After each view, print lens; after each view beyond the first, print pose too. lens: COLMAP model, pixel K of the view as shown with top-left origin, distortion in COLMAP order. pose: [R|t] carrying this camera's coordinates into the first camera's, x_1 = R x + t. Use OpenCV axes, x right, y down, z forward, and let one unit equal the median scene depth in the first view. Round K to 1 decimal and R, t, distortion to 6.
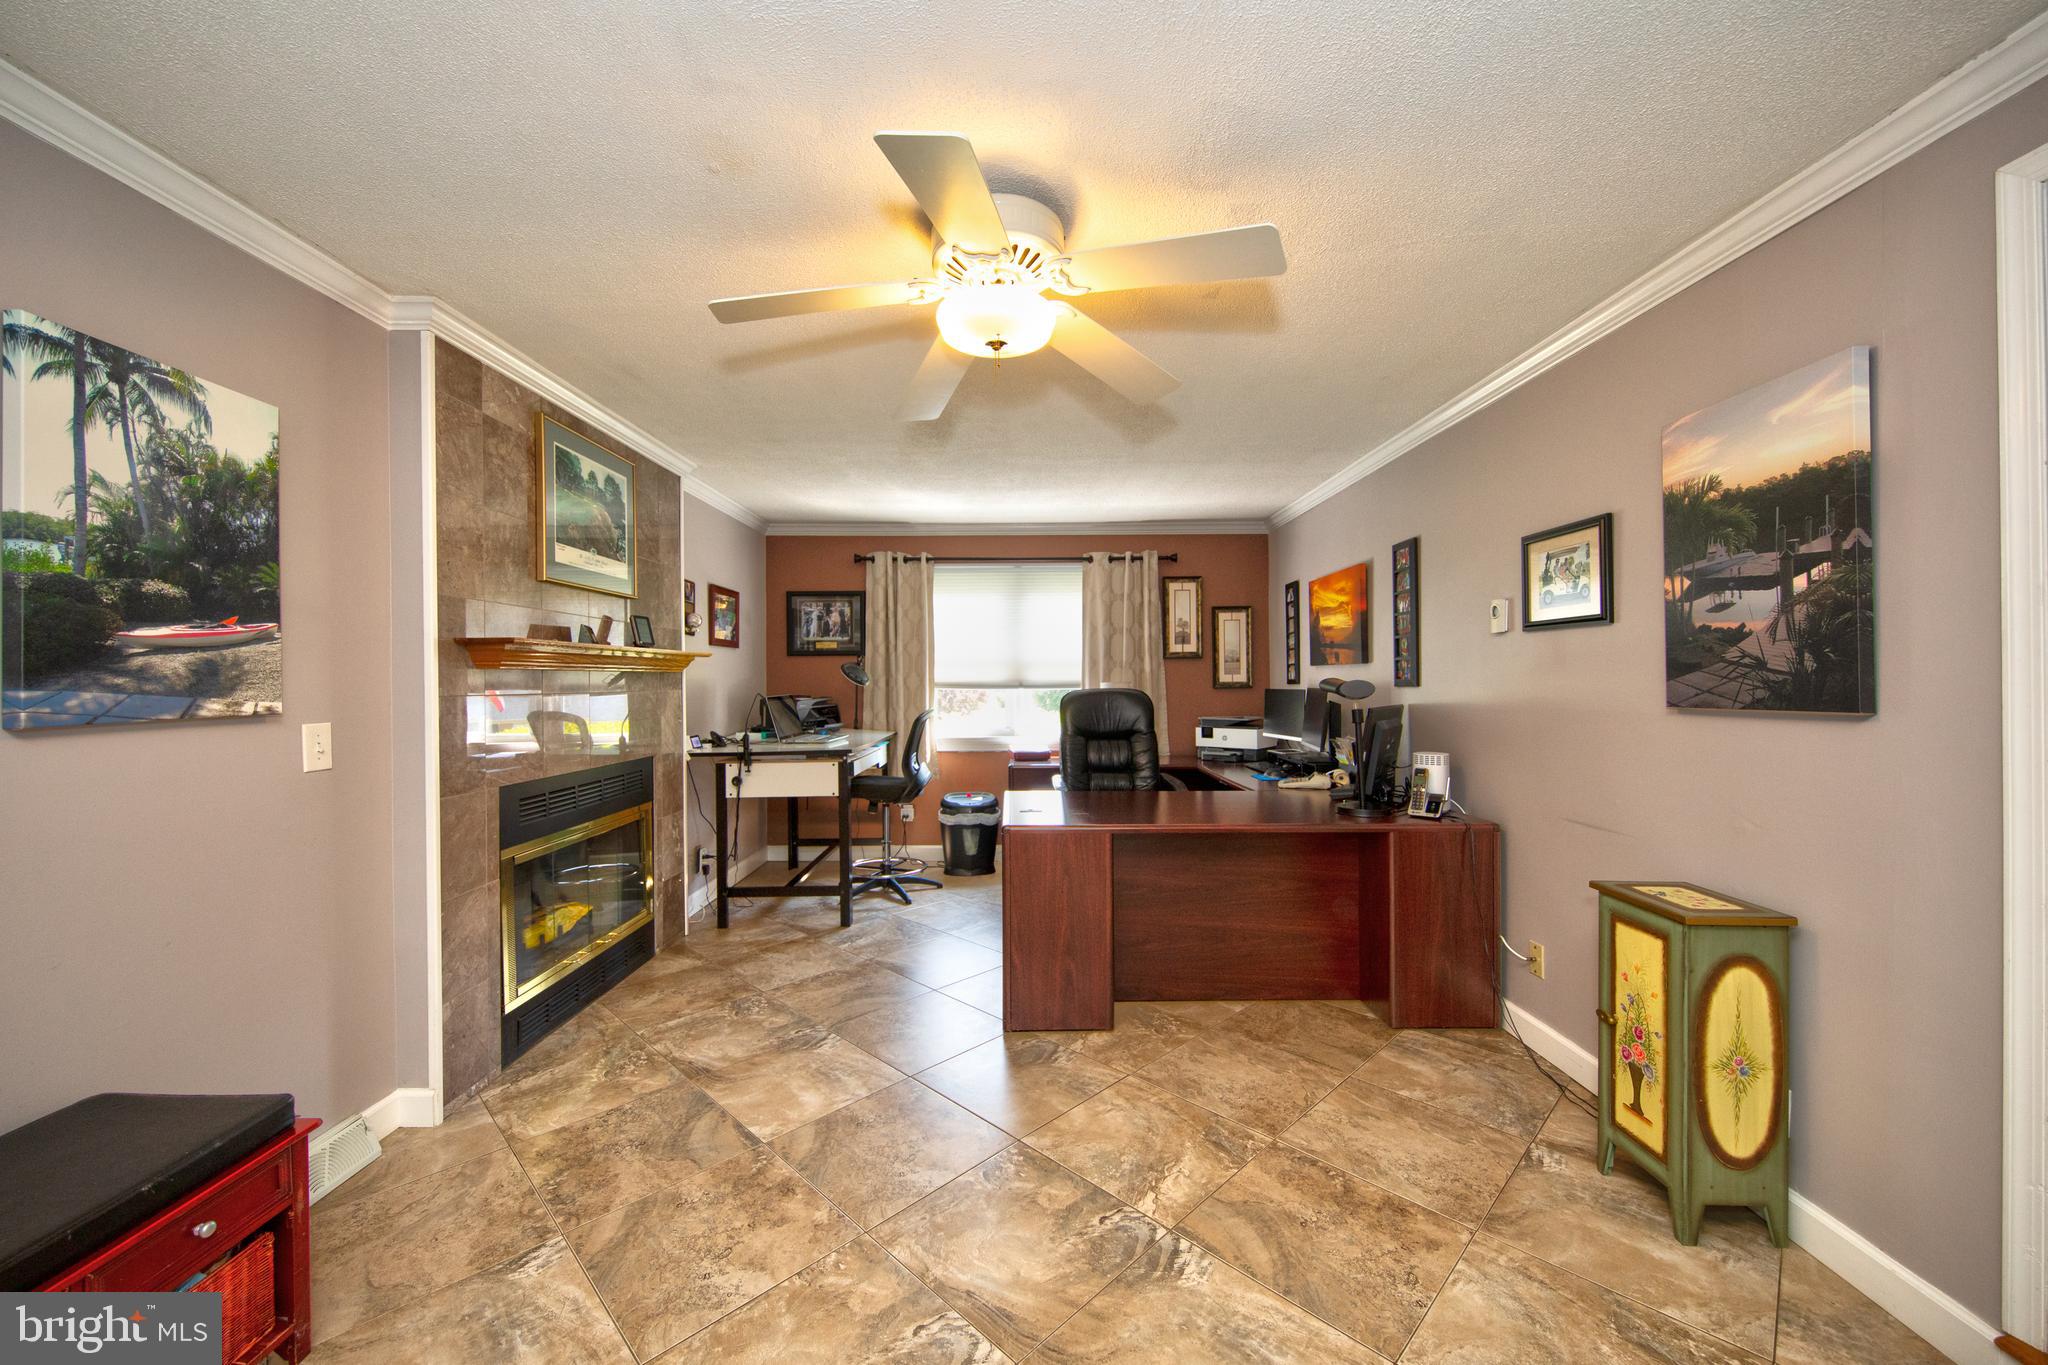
lens RADIAL K [[809.3, 0, 1016.0], [0, 809.3, 682.6], [0, 0, 1]] dist [0.008993, -0.000298]
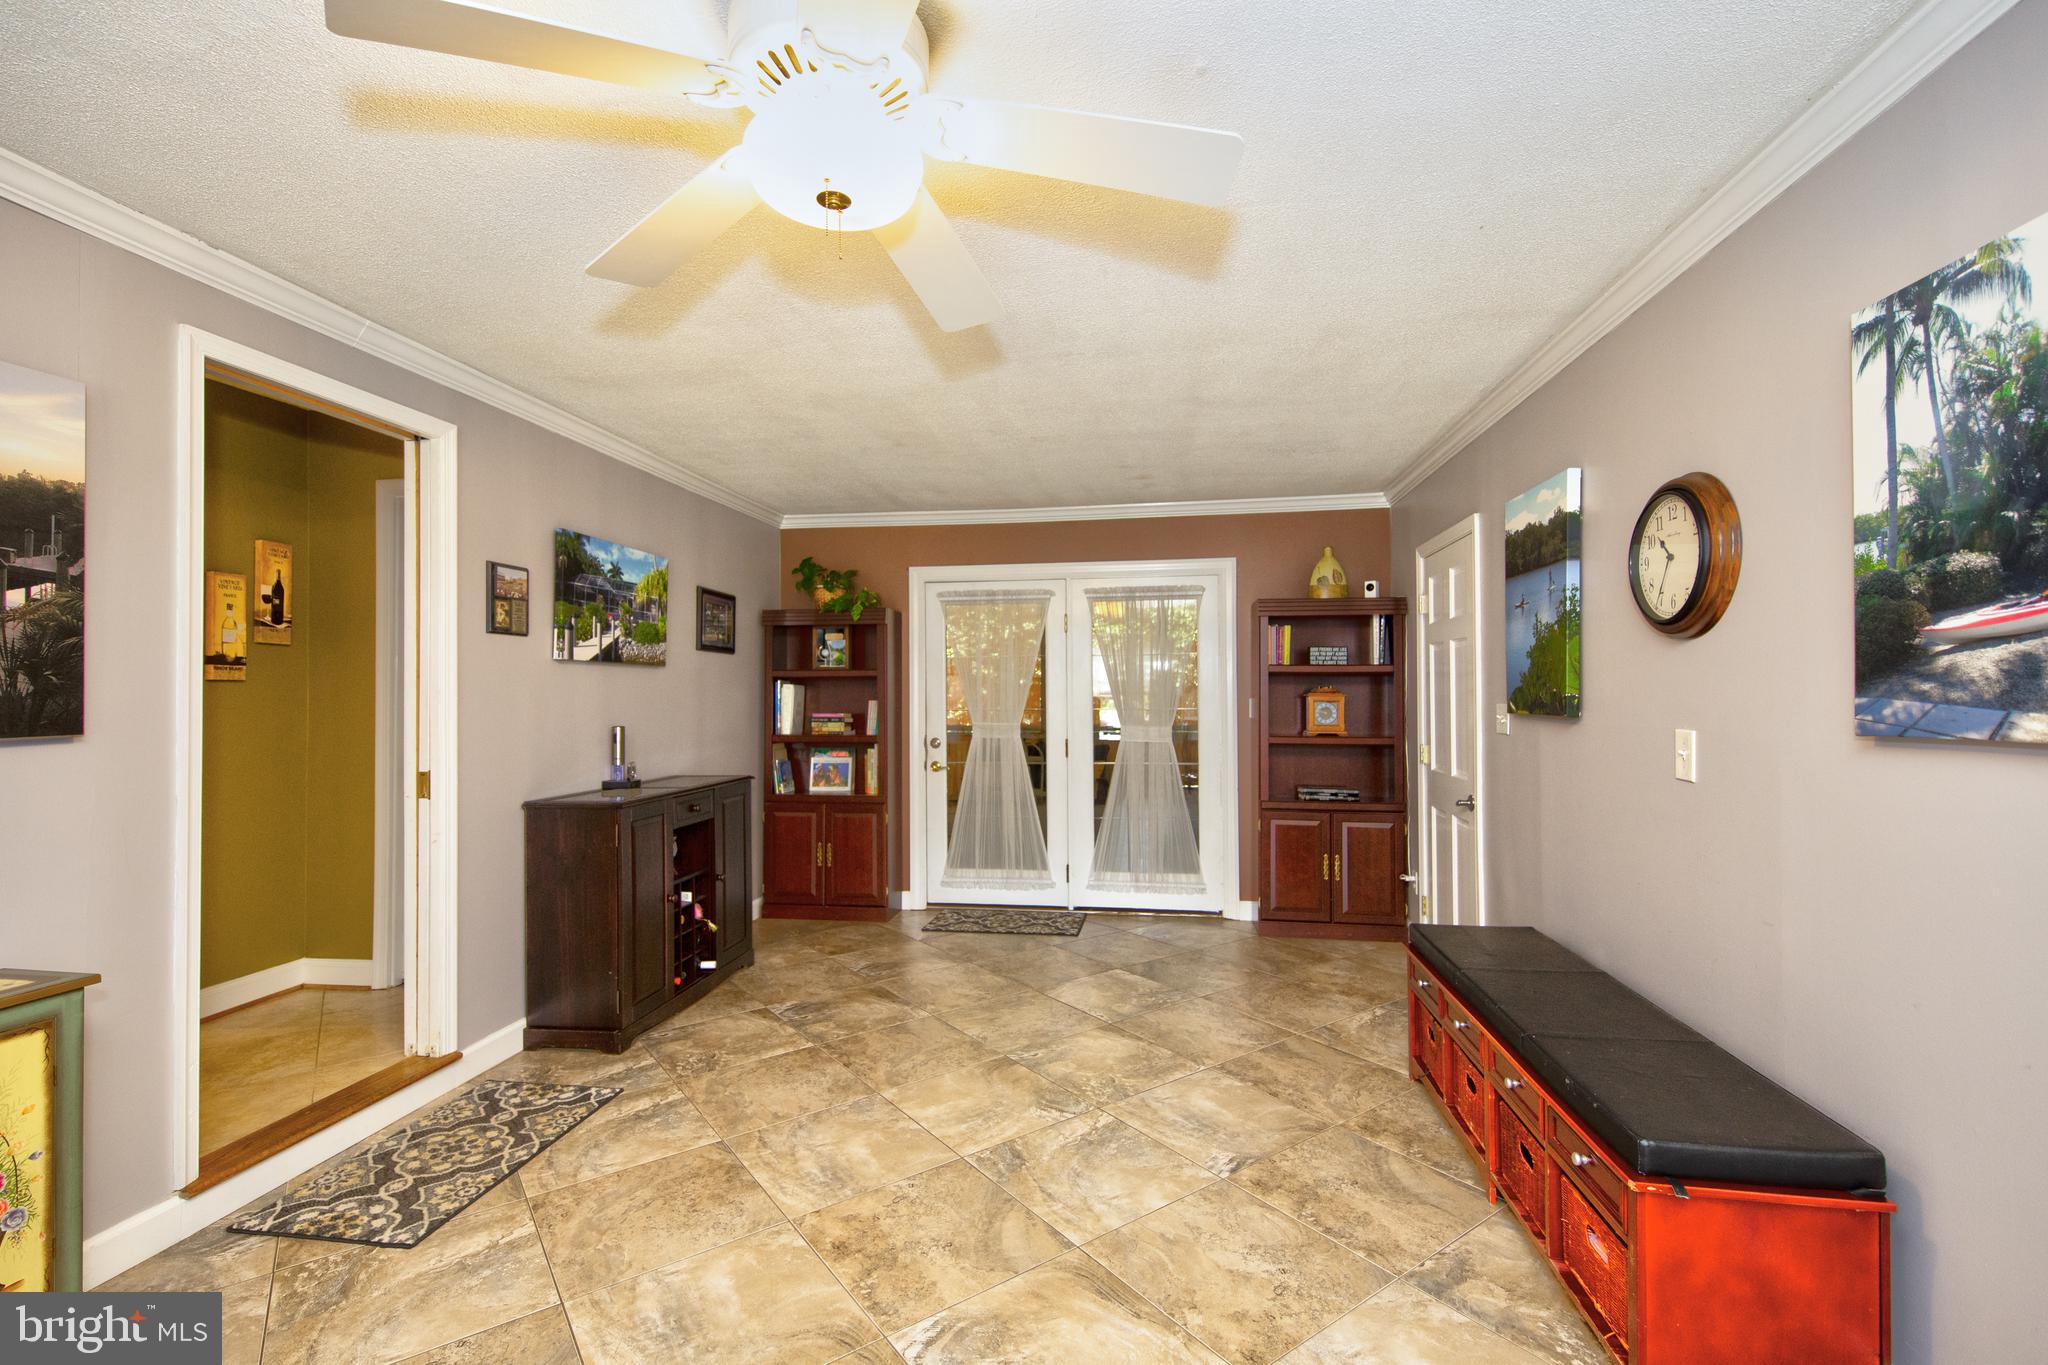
lens RADIAL K [[932.7, 0, 1024.0], [0, 932.7, 682.5], [0, 0, 1]] dist [-0.000033, -0.000015]
pose [[-0.990149, 0.010996, 0.139584, -0.325192], [0.009770, 0.999907, -0.009466, -0.006239], [-0.139675, -0.008009, -0.990165, 1.988779]]
